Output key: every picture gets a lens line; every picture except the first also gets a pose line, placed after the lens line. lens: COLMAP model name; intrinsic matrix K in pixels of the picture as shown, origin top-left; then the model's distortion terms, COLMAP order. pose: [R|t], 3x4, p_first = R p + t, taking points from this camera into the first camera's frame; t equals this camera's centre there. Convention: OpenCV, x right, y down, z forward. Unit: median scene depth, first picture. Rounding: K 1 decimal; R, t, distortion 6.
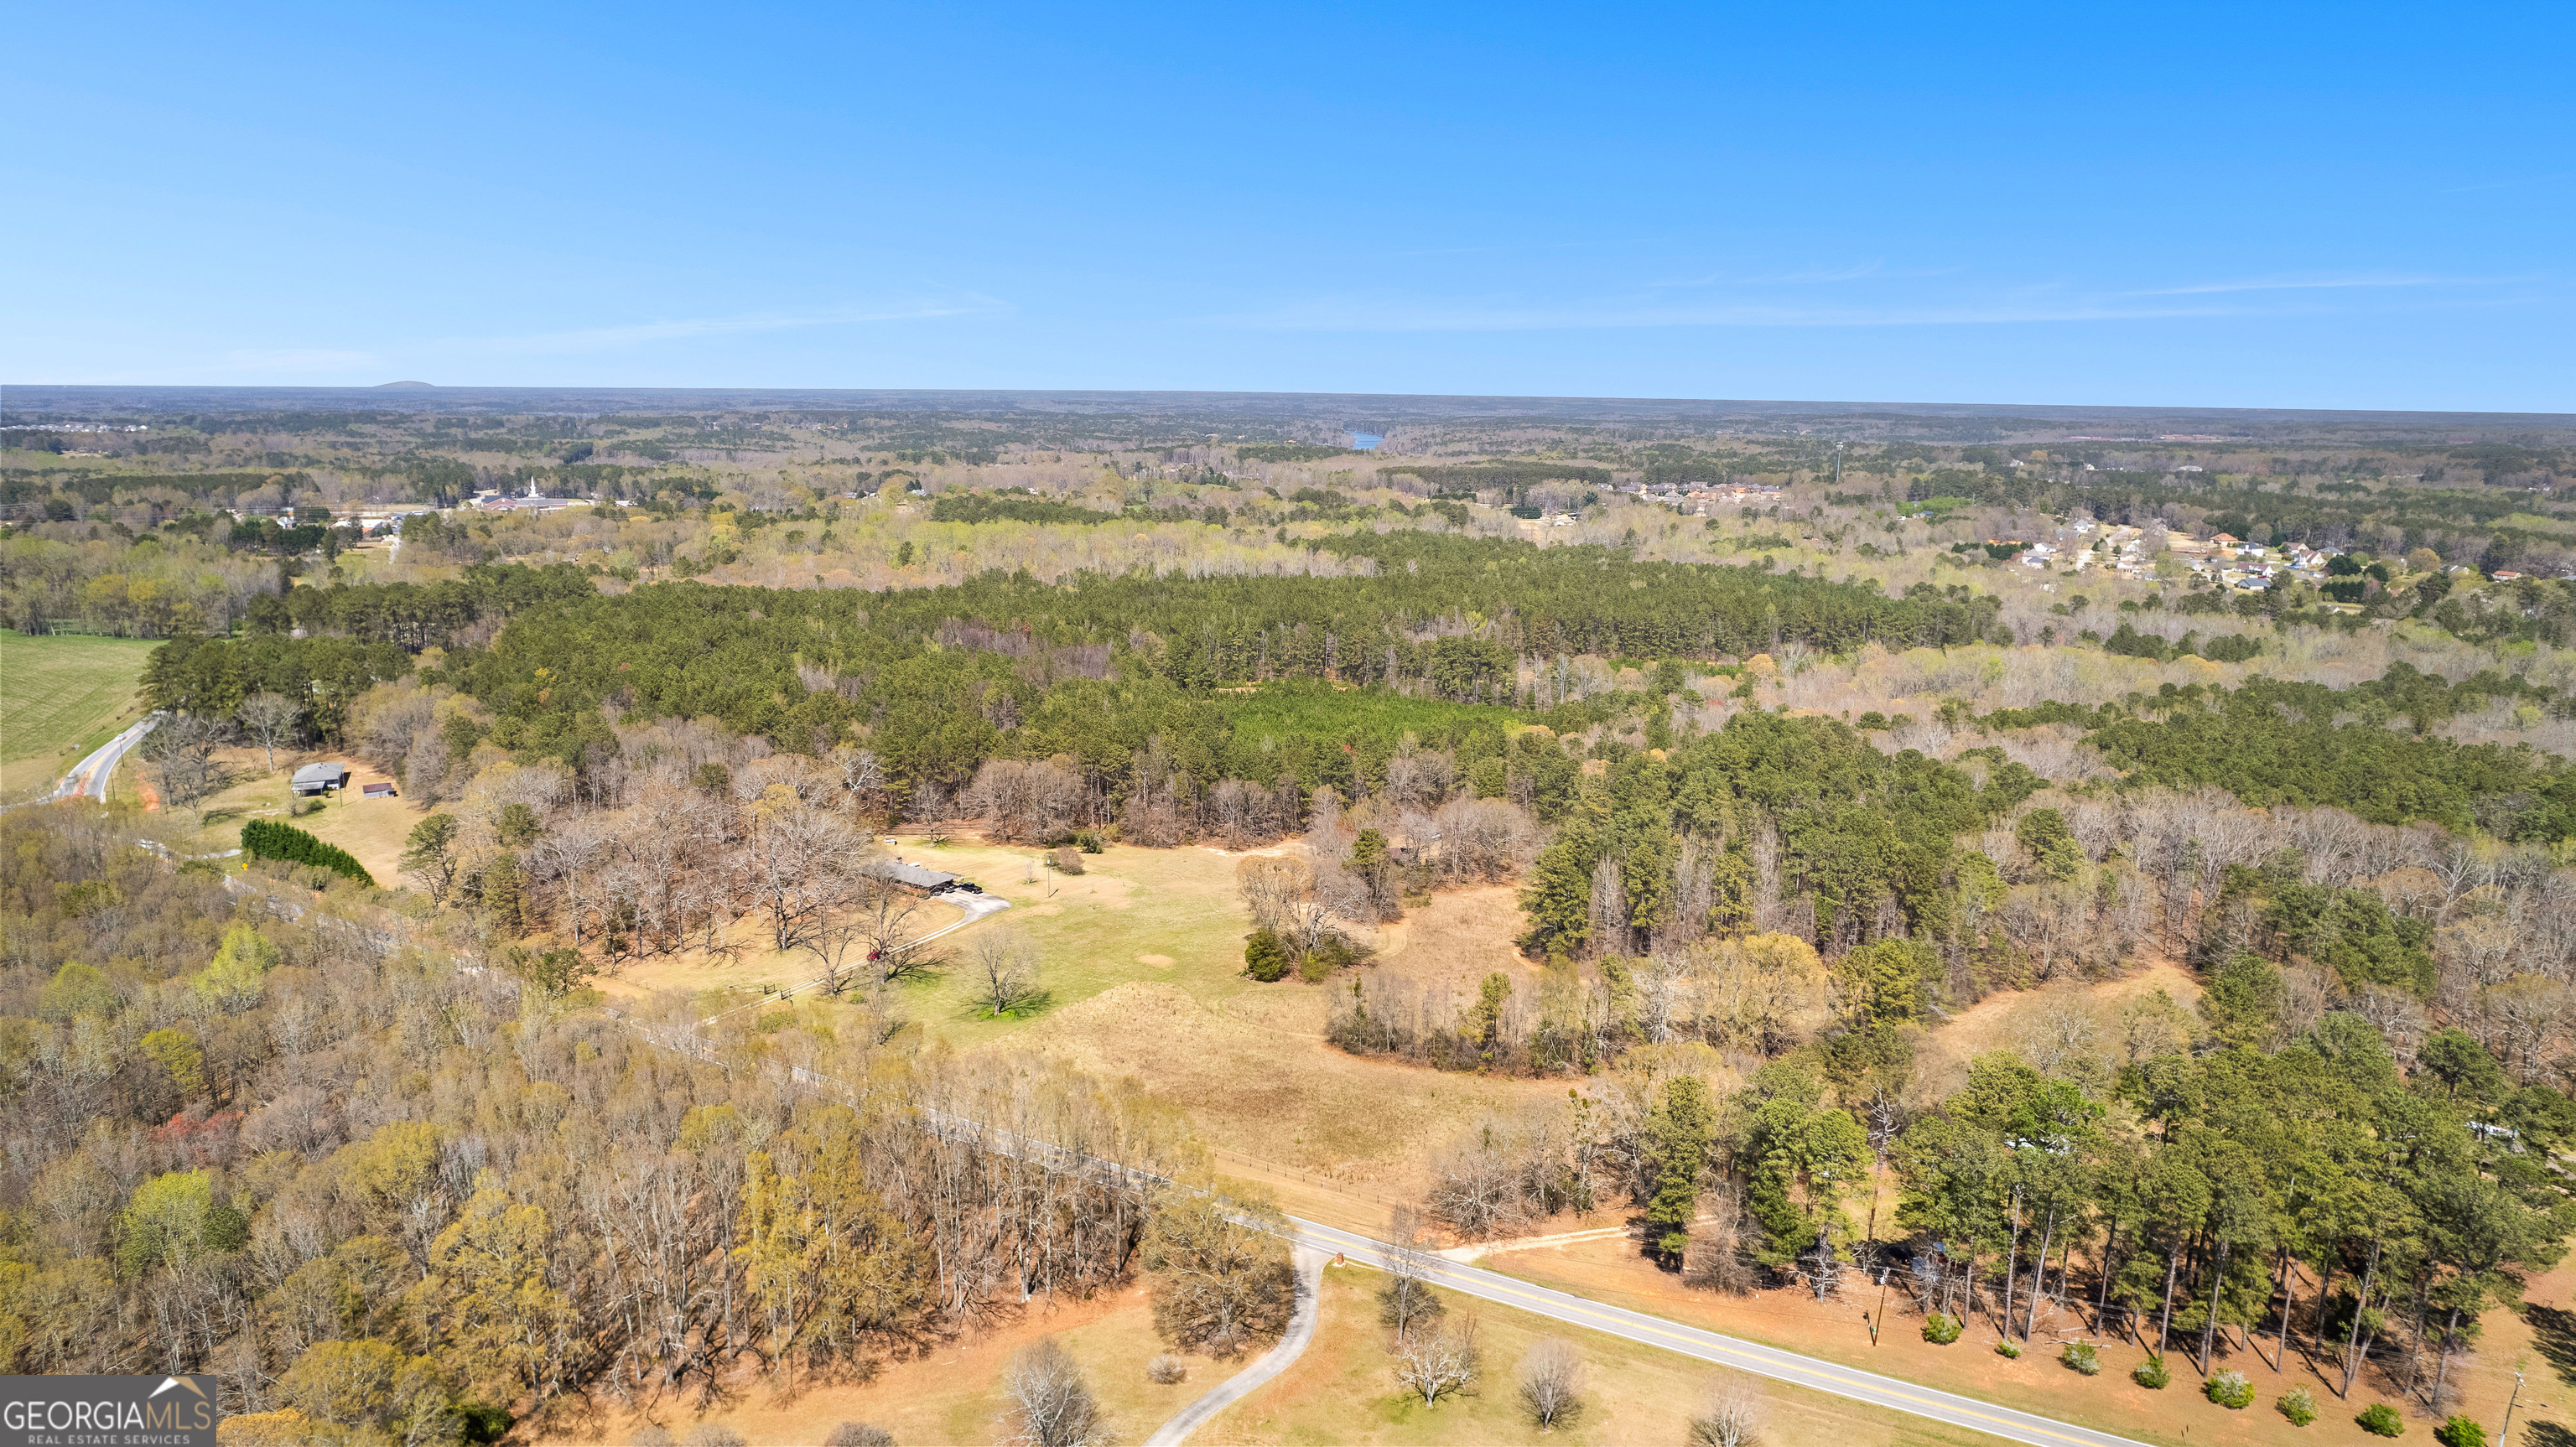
lens RADIAL K [[1650.9, 0, 1296.3], [0, 1650.9, 696.5], [0, 0, 1]] dist [-0.073326, 0.073909]
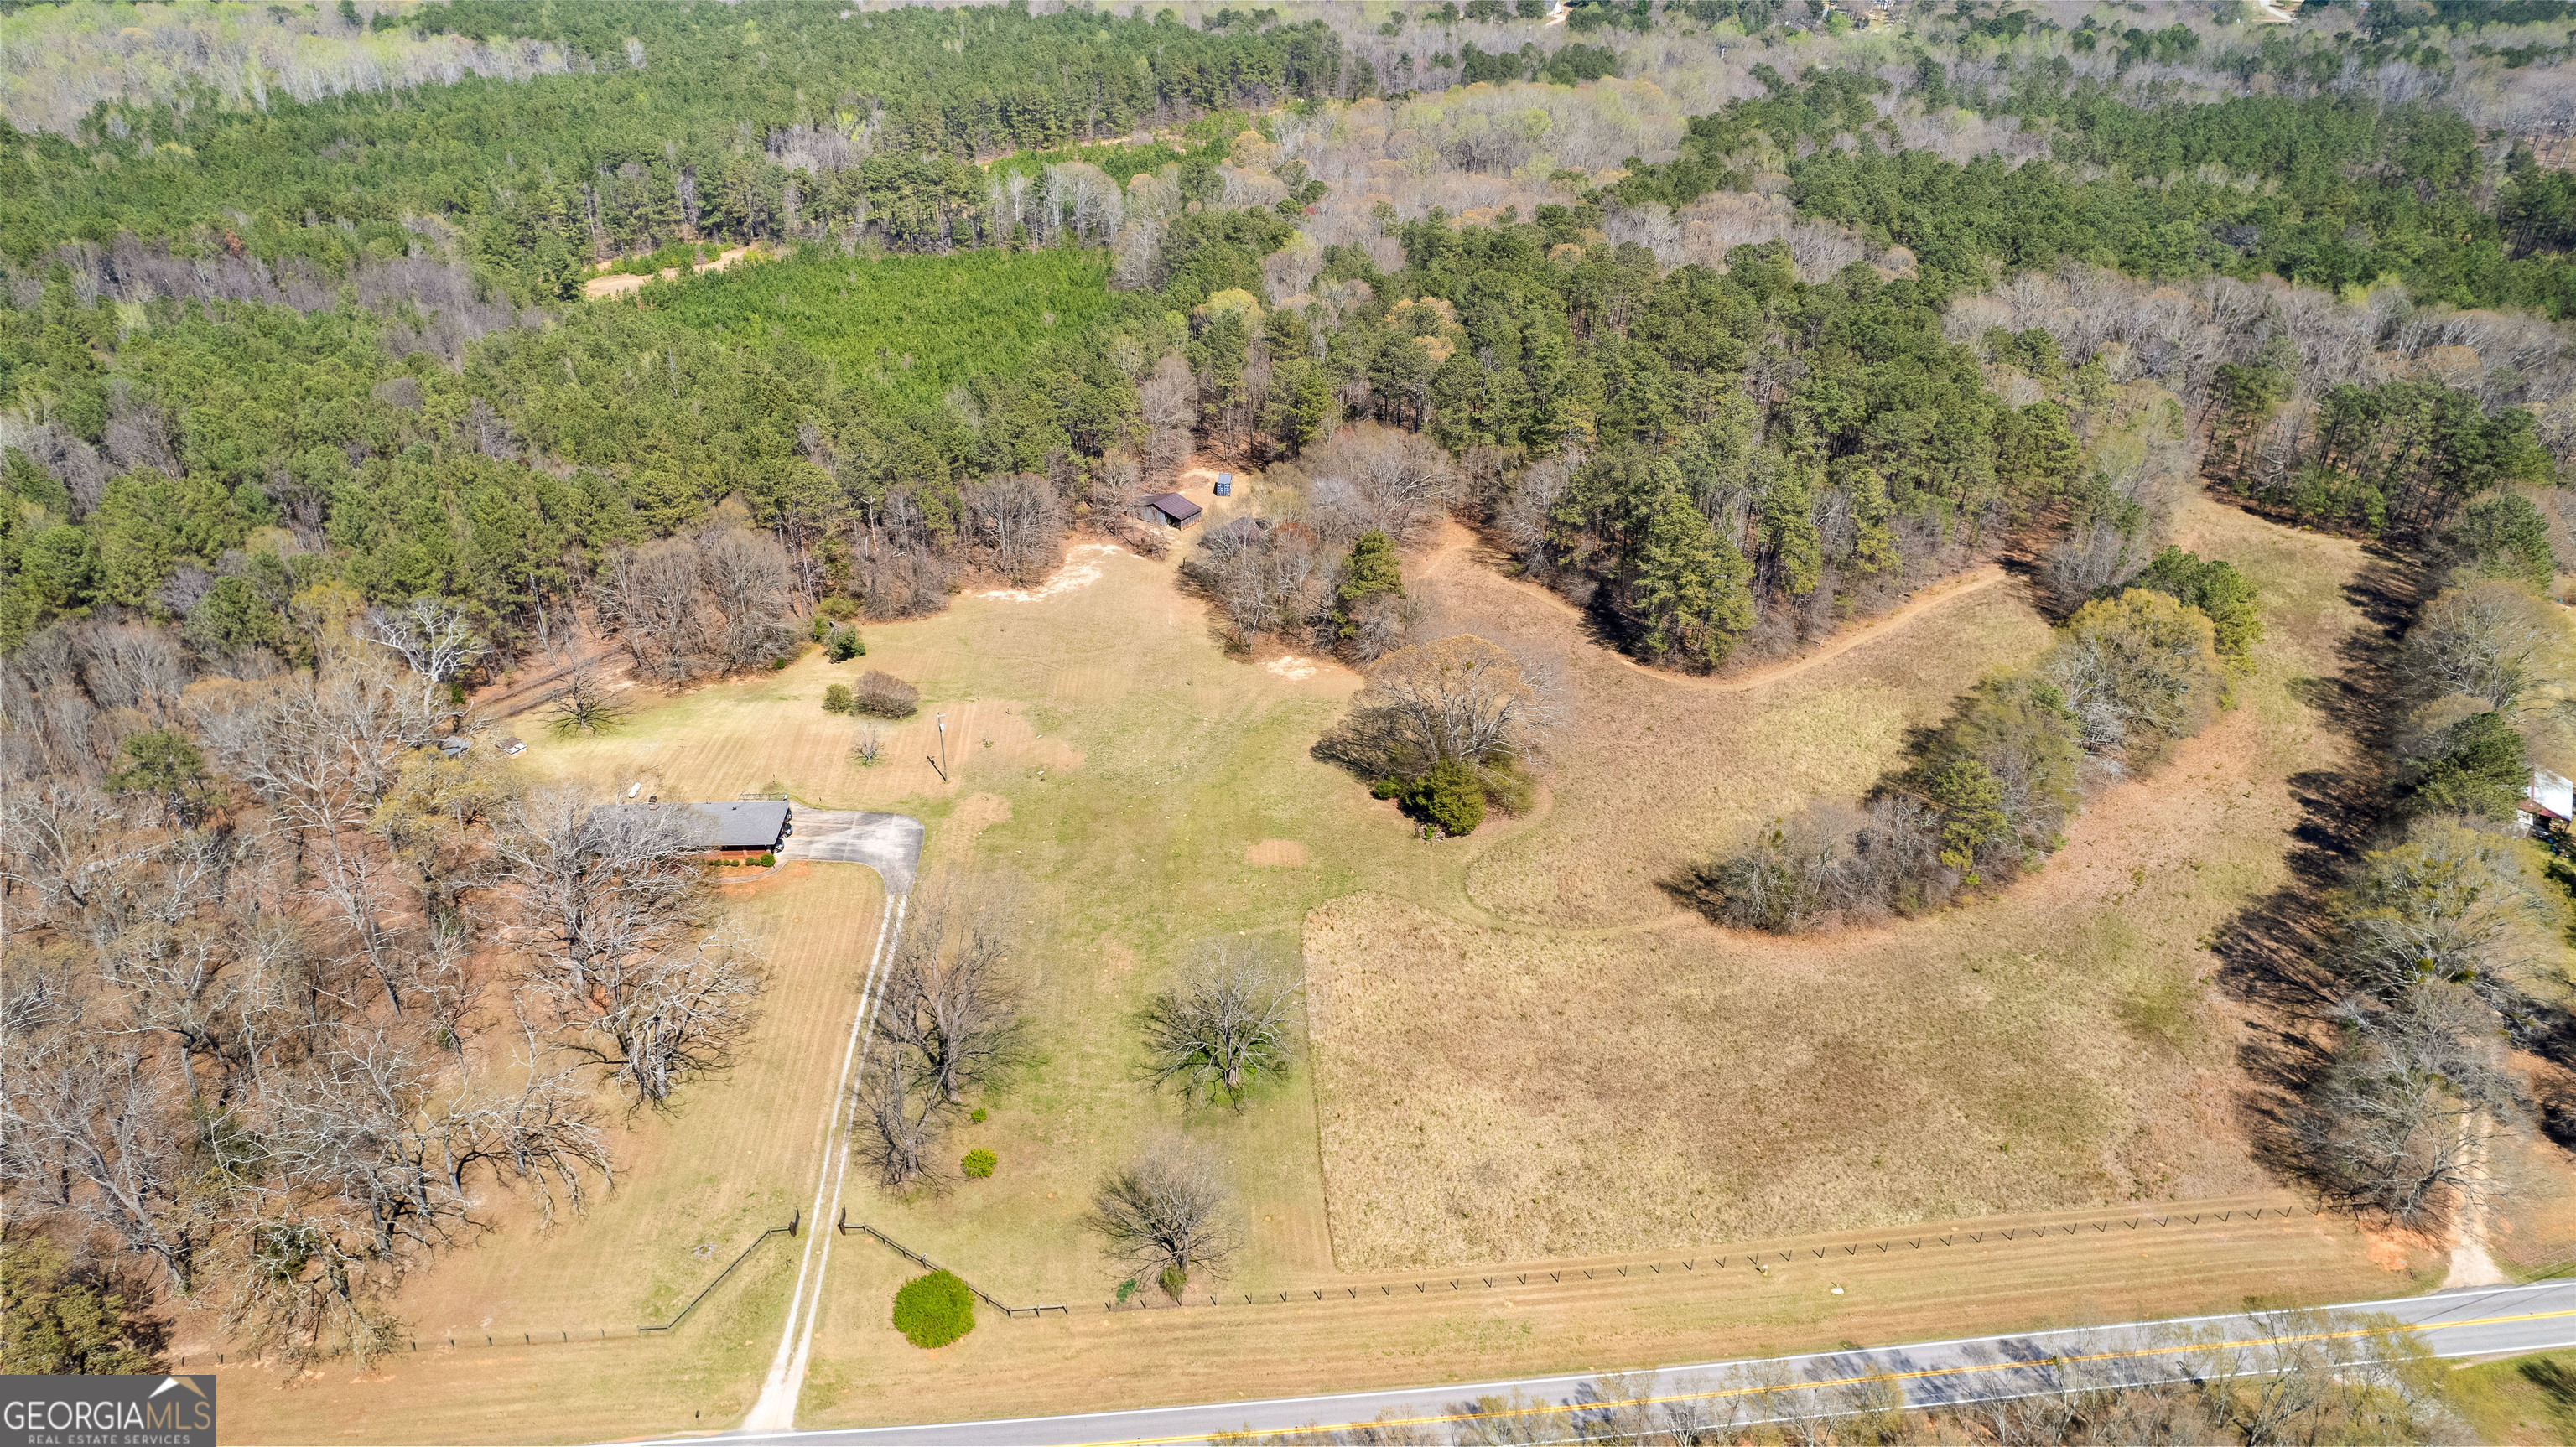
lens RADIAL K [[1650.9, 0, 1296.3], [0, 1650.9, 696.5], [0, 0, 1]] dist [-0.073326, 0.073909]
pose [[0.809750, -0.296237, 0.506506, -0.080331], [0.110693, 0.924825, 0.363931, -0.025027], [-0.576239, -0.238627, 0.781668, 0.118139]]
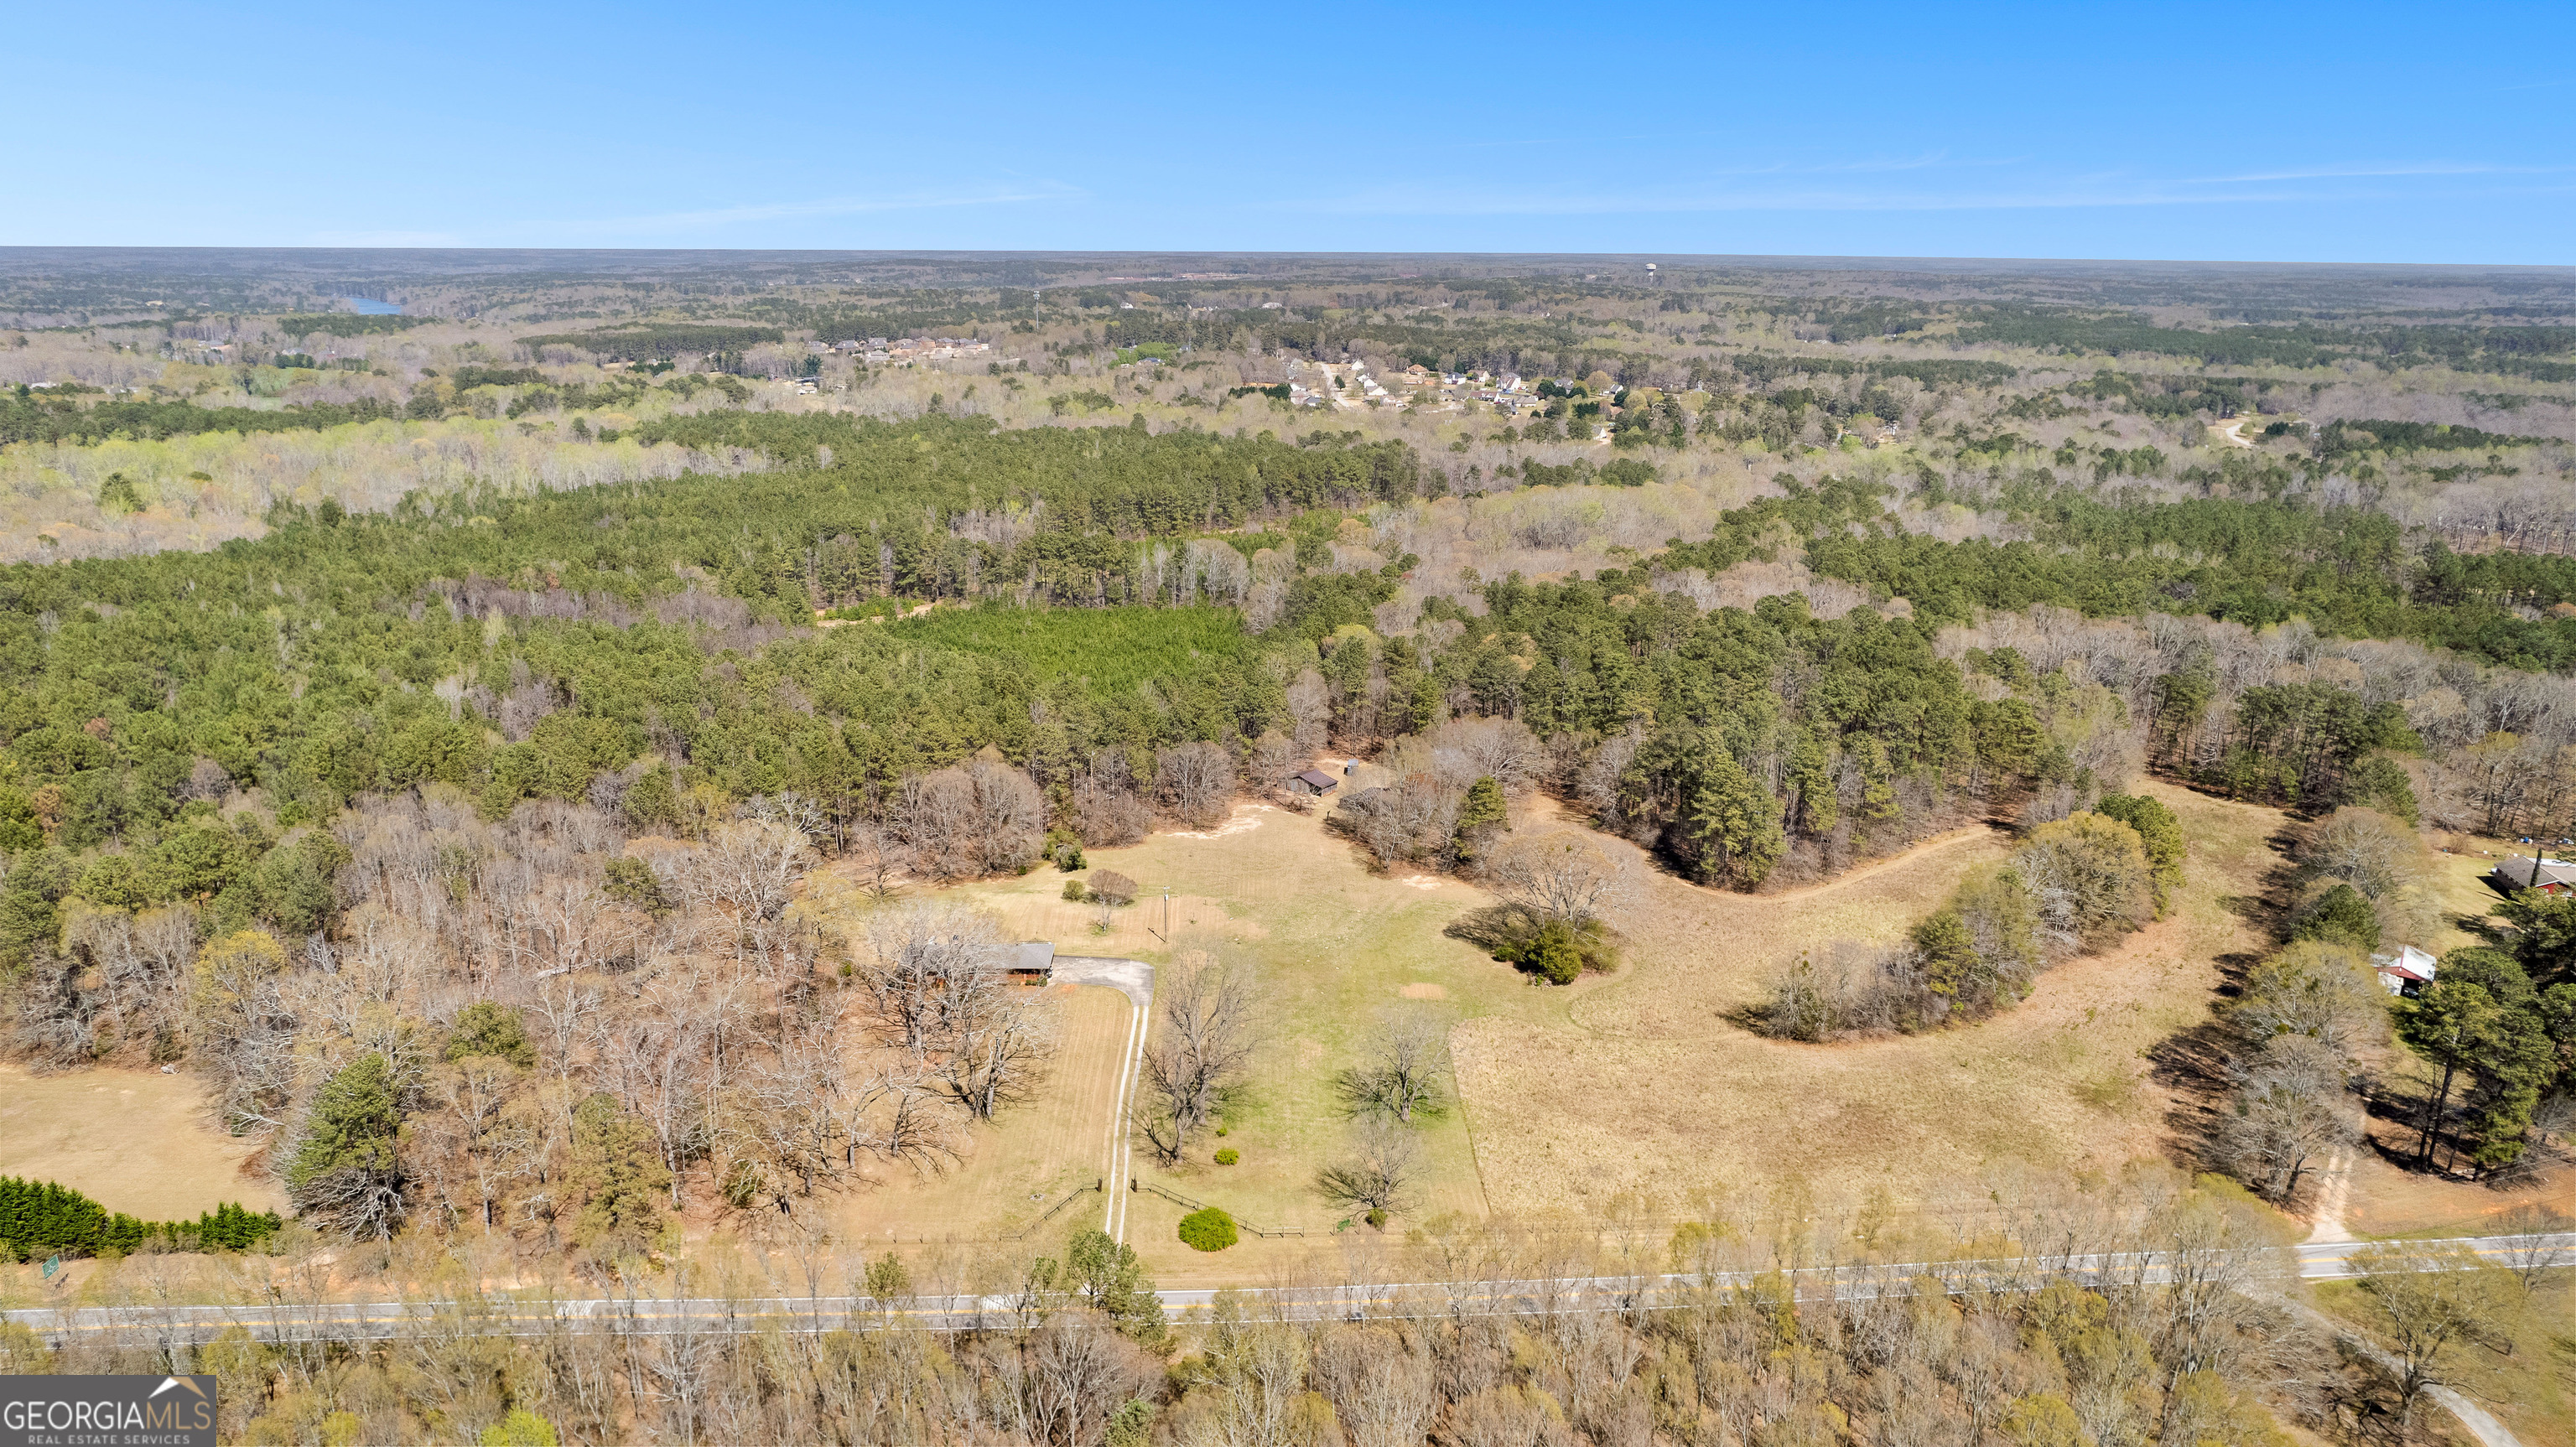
lens RADIAL K [[1650.9, 0, 1296.3], [0, 1650.9, 696.5], [0, 0, 1]] dist [-0.073326, 0.073909]
pose [[0.828348, -0.154633, 0.538450, -0.118229], [0.105828, 0.987037, 0.120654, -0.018116], [-0.550127, -0.042960, 0.833975, 0.083456]]
